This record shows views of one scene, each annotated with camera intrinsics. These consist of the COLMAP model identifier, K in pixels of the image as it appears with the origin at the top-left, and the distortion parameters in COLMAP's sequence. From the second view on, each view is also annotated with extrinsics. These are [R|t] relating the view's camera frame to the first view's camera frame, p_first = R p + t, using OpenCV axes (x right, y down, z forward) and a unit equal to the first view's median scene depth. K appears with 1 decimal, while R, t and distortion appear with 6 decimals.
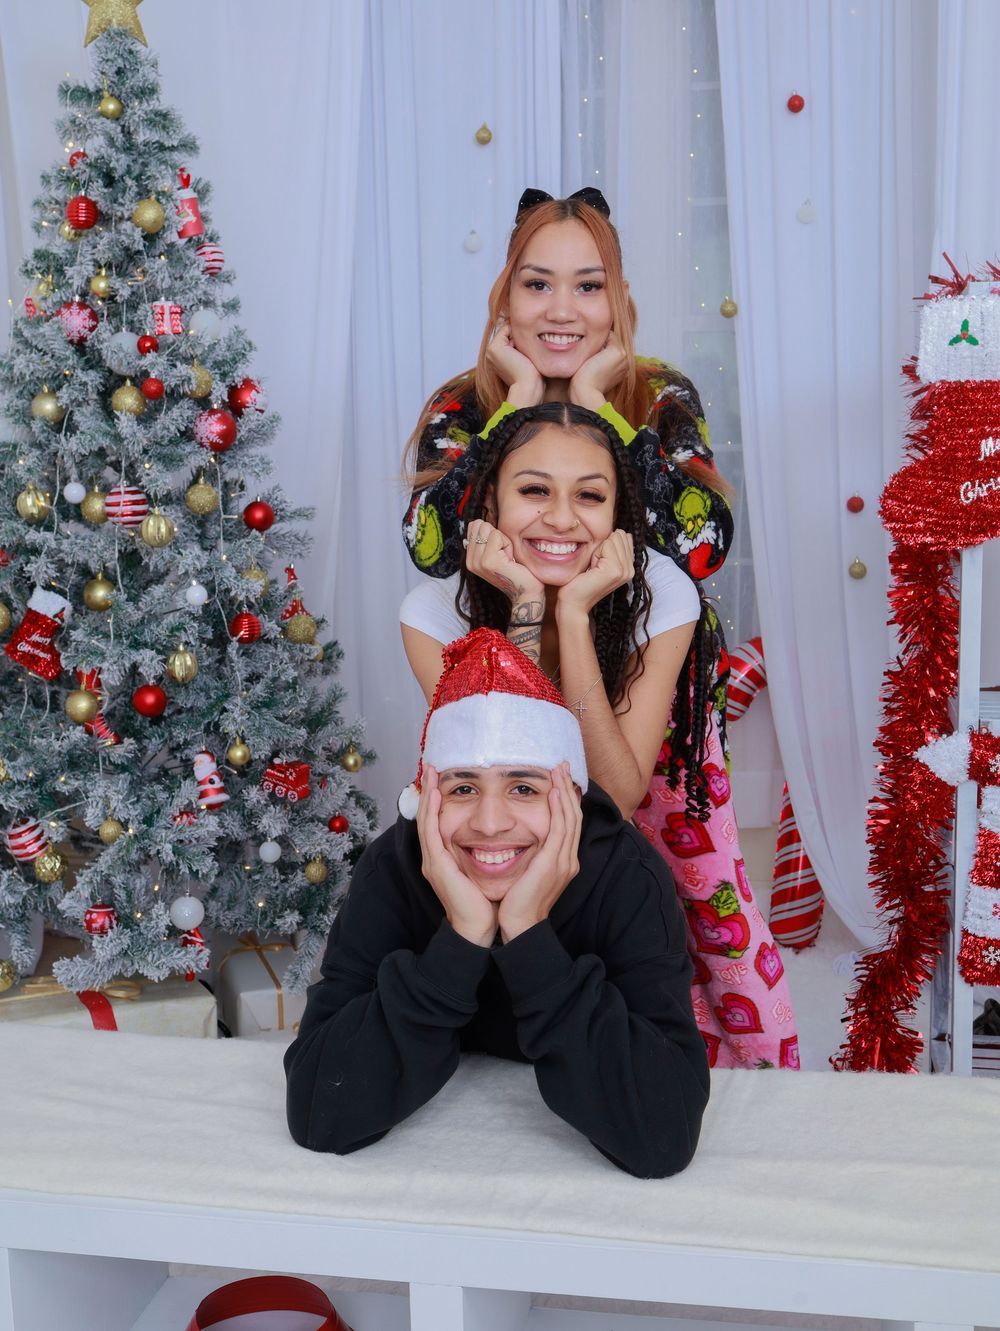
lens RADIAL K [[1498.8, 0, 500.0], [0, 1498.8, 665.5], [0, 0, 1]] dist [-0.009929, 0.026445]
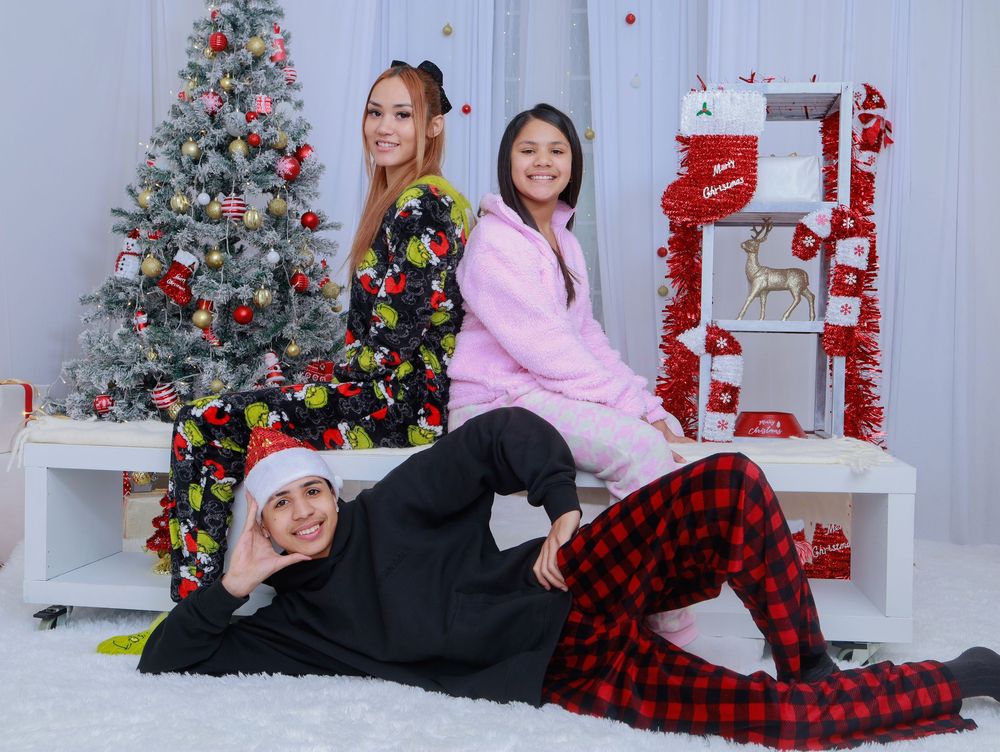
lens RADIAL K [[1126.0, 0, 500.0], [0, 1126.0, 376.0], [0, 0, 1]] dist [-0.009929, 0.026445]
pose [[0.998066, 0.035569, 0.050980, -0.003216], [-0.029830, 0.993570, -0.109220, 0.218104], [-0.054537, 0.107488, 0.992709, -0.280267]]
